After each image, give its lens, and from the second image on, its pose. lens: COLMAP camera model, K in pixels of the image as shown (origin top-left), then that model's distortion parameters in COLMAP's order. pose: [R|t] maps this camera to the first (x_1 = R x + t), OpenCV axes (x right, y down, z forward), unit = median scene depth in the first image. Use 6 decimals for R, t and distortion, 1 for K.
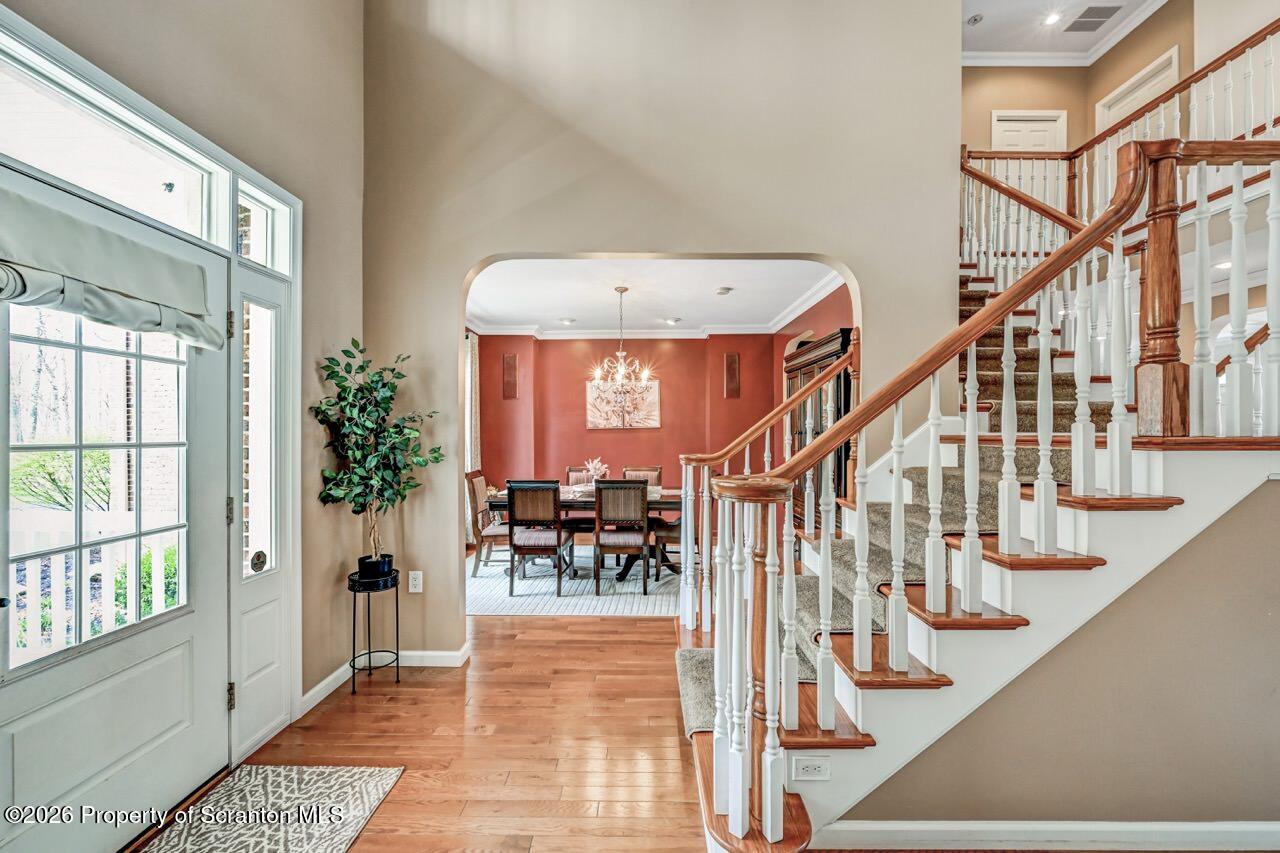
lens RADIAL K [[516.8, 0, 644.8], [0, 516.8, 431.5], [0, 0, 1]] dist [-0.000747, 0.000052]
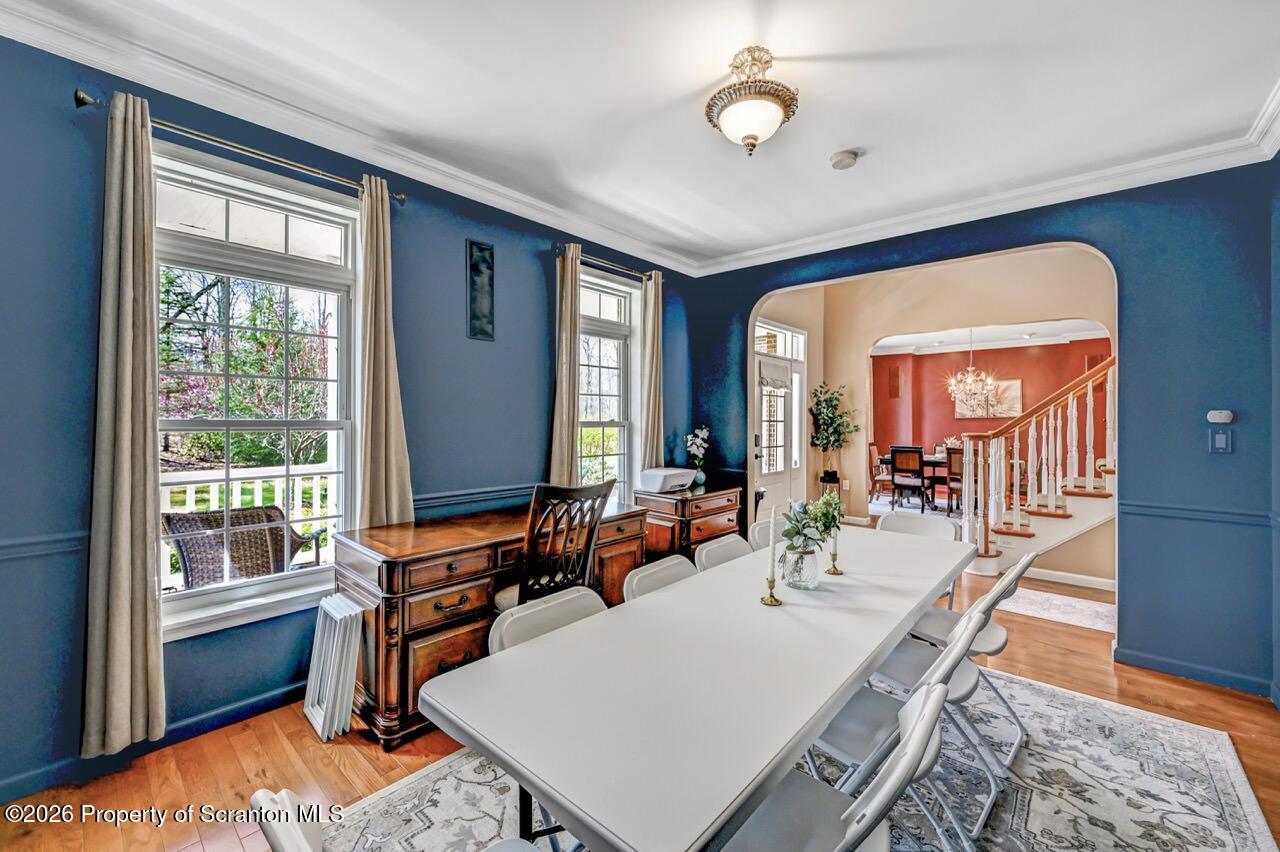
lens RADIAL K [[514.6, 0, 640.0], [0, 514.6, 426.0], [0, 0, 1]] dist [0.000898, 0.000134]
pose [[0.750275, 0.004873, -0.661107, 0.257555], [-0.002758, 0.999987, 0.004241, 0.018796], [0.661120, -0.001358, 0.750279, -0.901246]]
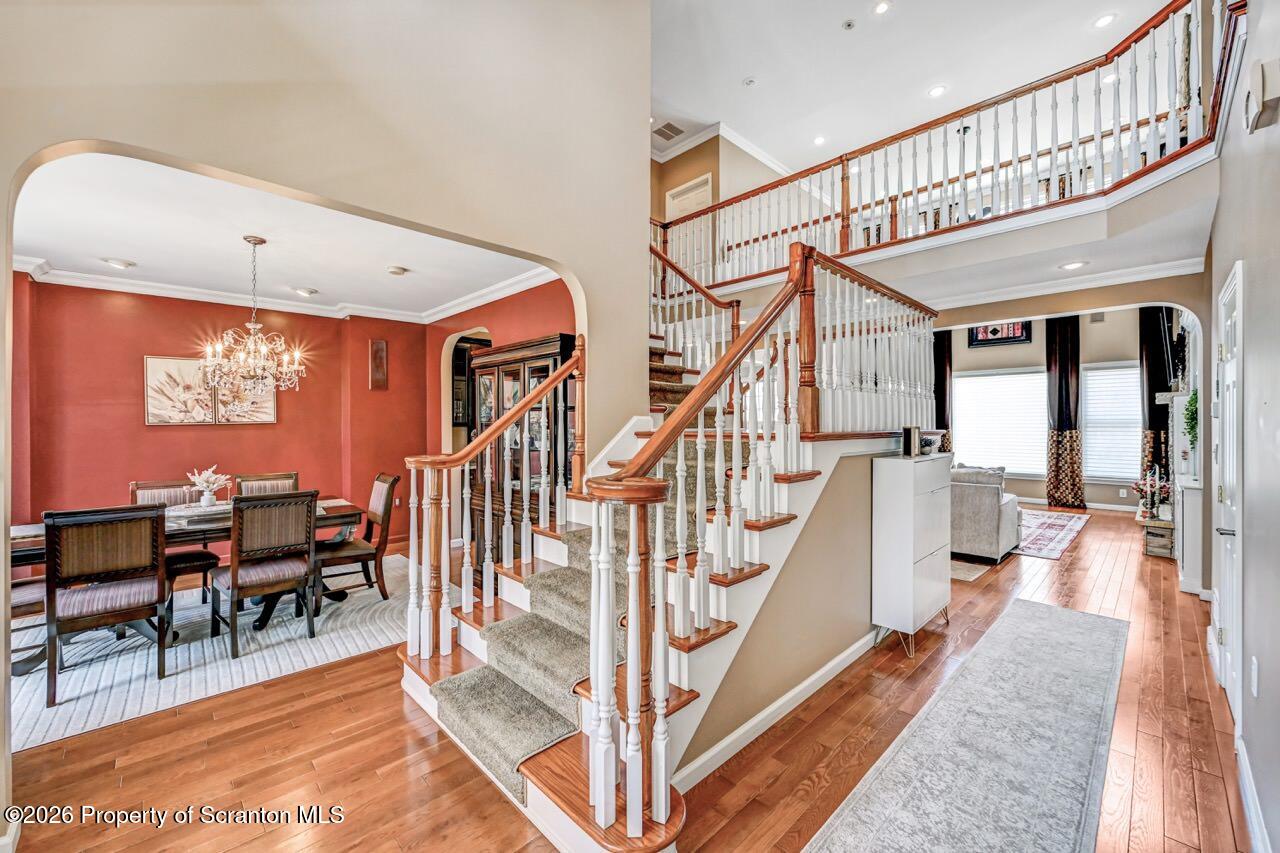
lens RADIAL K [[501.9, 0, 637.8], [0, 501.9, 423.0], [0, 0, 1]] dist [-0.000438, 0.000055]
pose [[0.717685, -0.000043, 0.696368, -0.172340], [0.002418, 0.999994, -0.002430, -0.006941], [-0.696364, 0.003427, 0.717681, 0.102598]]
